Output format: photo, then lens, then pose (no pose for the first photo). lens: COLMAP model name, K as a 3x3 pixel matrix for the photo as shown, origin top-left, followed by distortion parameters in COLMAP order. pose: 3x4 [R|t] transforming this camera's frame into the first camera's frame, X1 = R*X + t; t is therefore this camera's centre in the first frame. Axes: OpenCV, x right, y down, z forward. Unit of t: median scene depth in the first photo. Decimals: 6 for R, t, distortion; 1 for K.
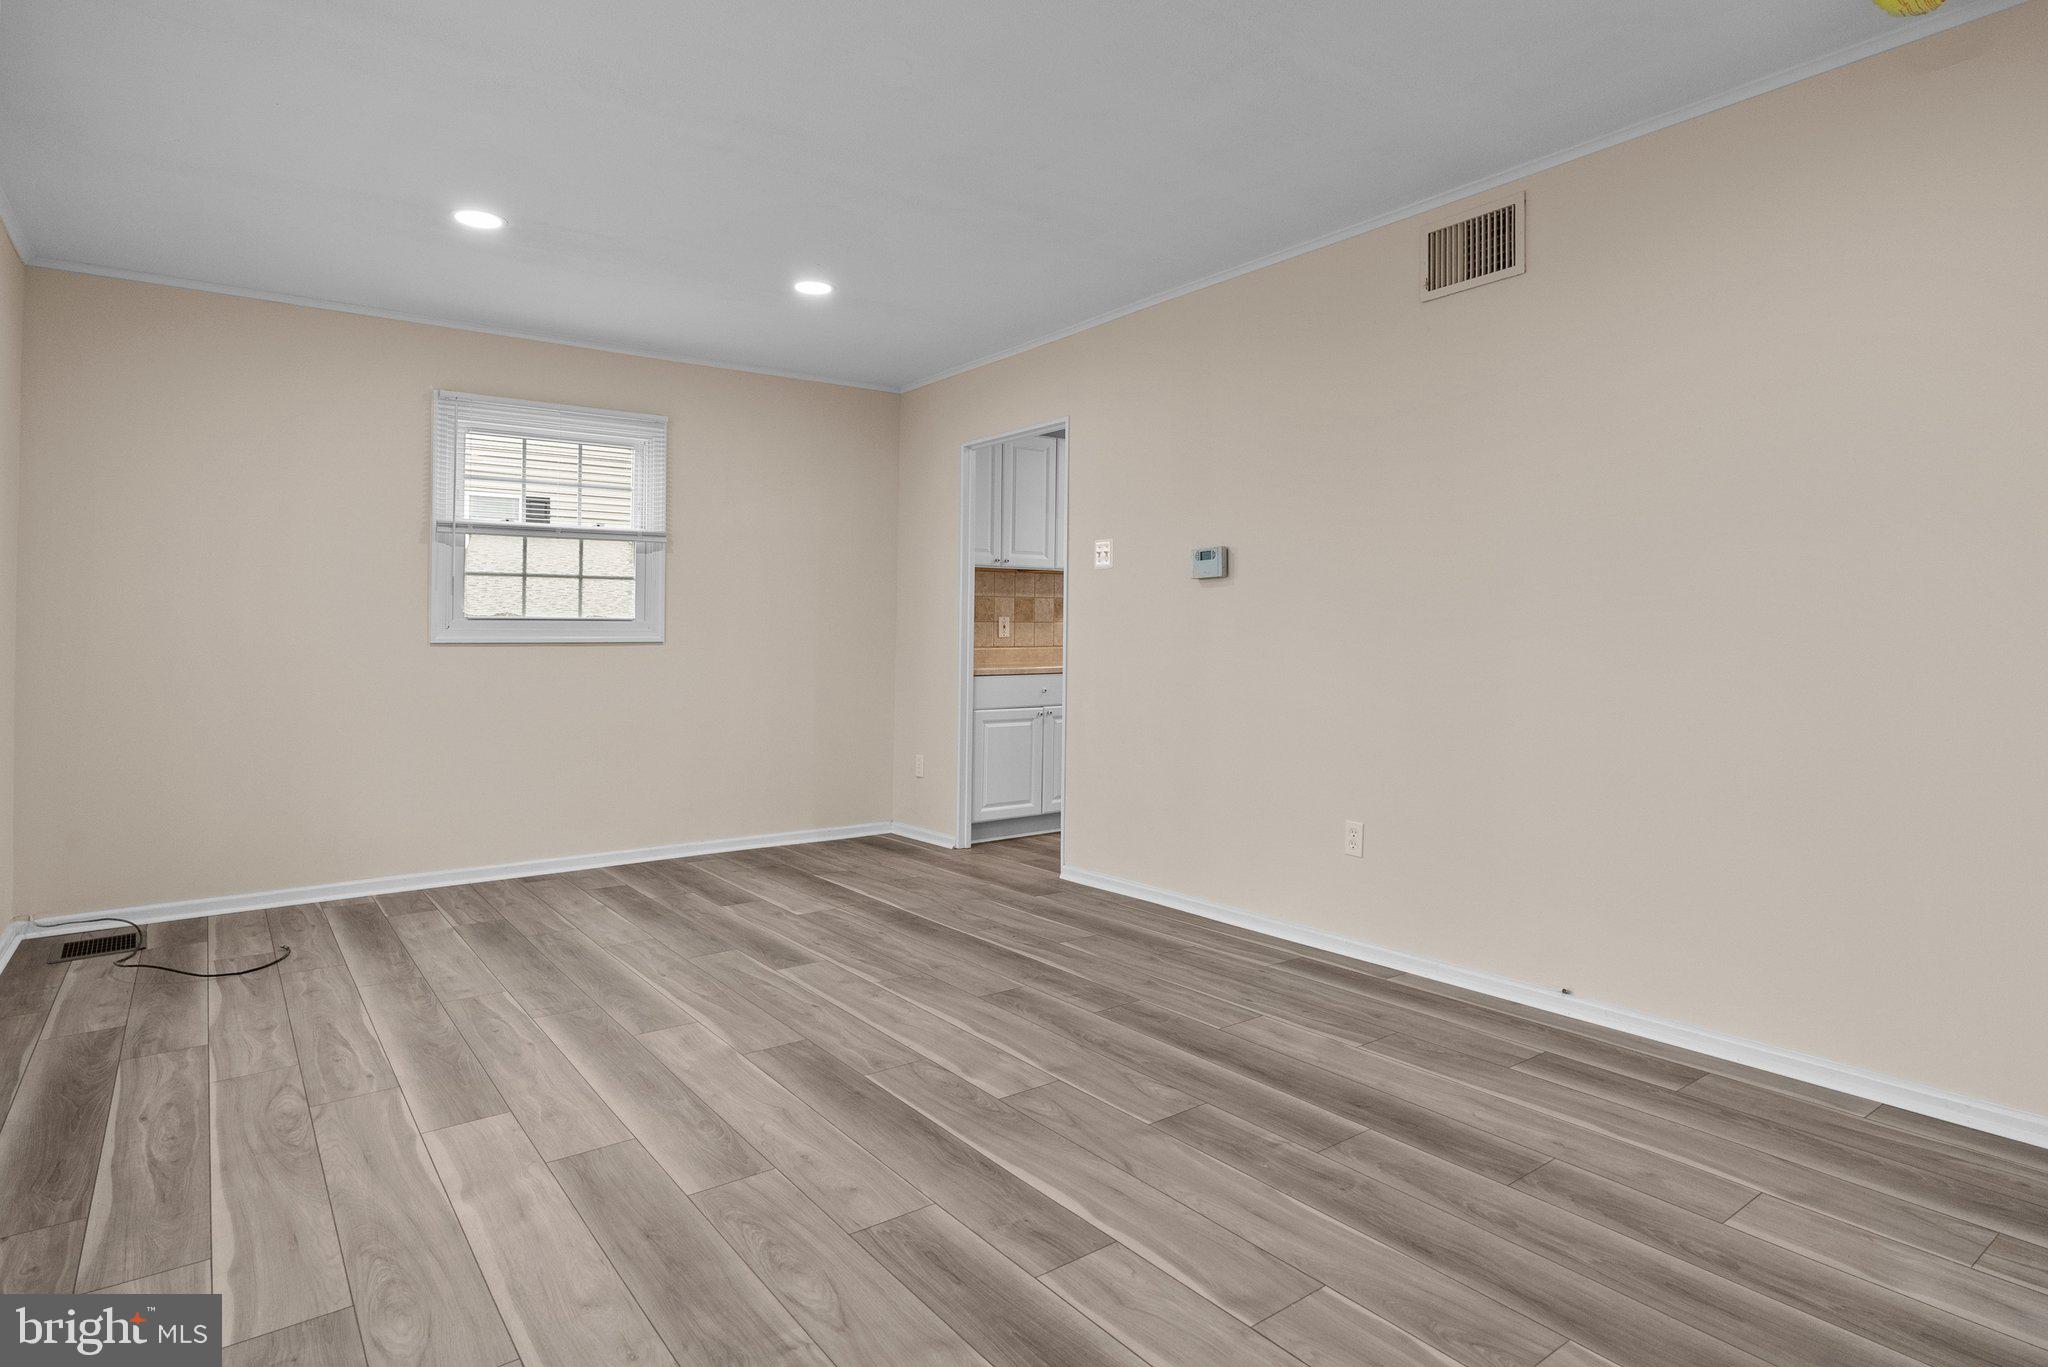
lens RADIAL K [[1091.2, 0, 1021.4], [0, 1091.2, 633.4], [0, 0, 1]] dist [-0.000407, -0.000187]
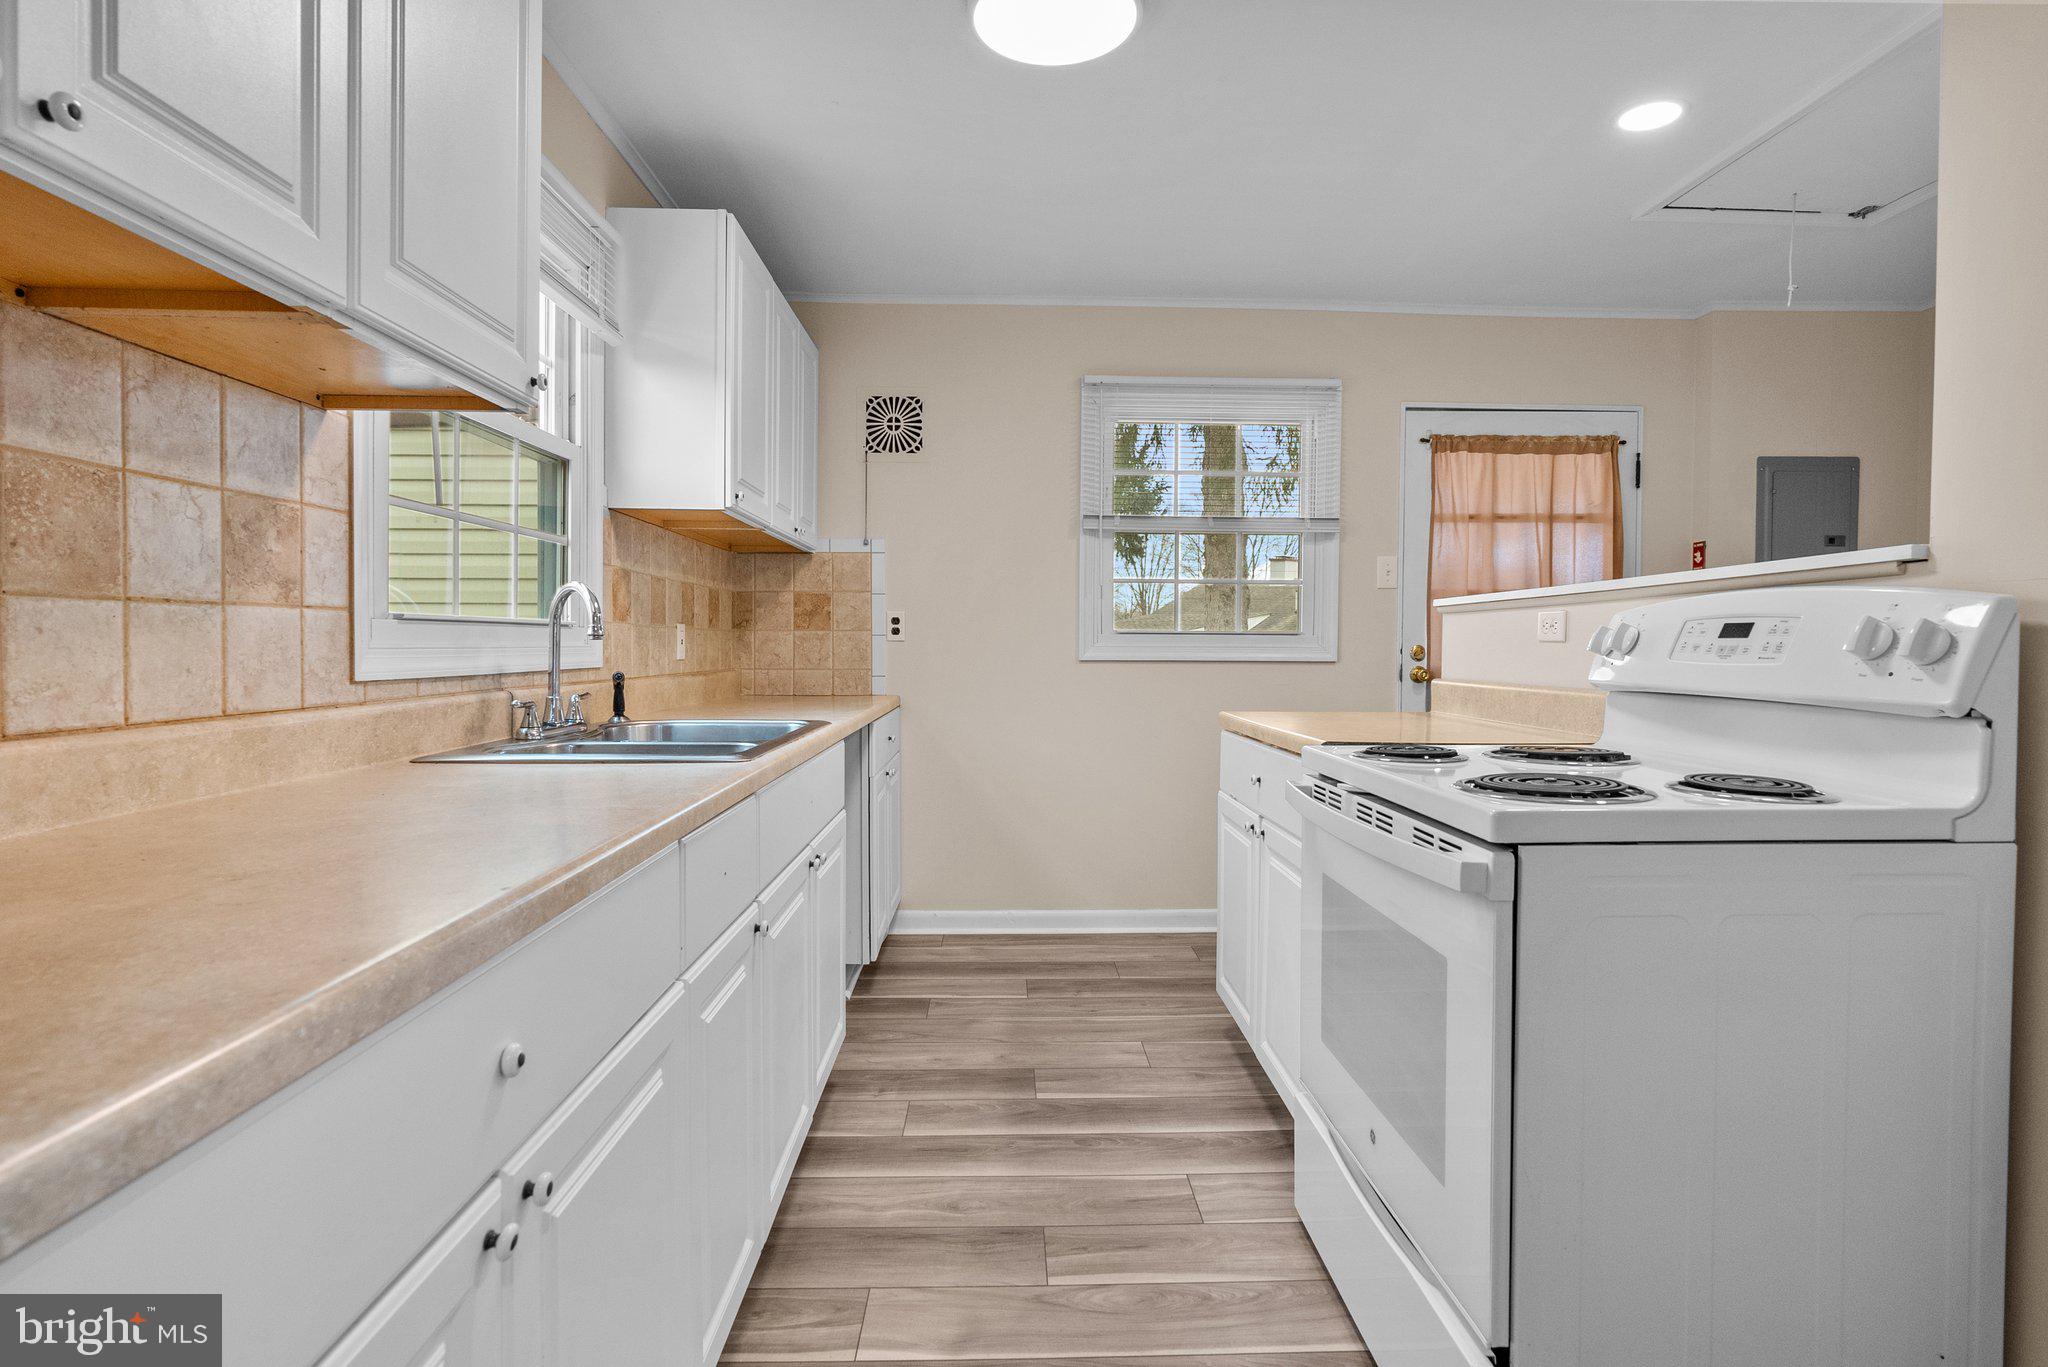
lens RADIAL K [[1033.0, 0, 1023.4], [0, 1033.0, 663.2], [0, 0, 1]] dist [-0.000852, 0.000380]
pose [[0.586960, -0.012138, 0.809525, -0.047659], [-0.007875, 0.999755, 0.020699, -0.004438], [-0.809578, -0.018524, 0.586720, 0.854400]]
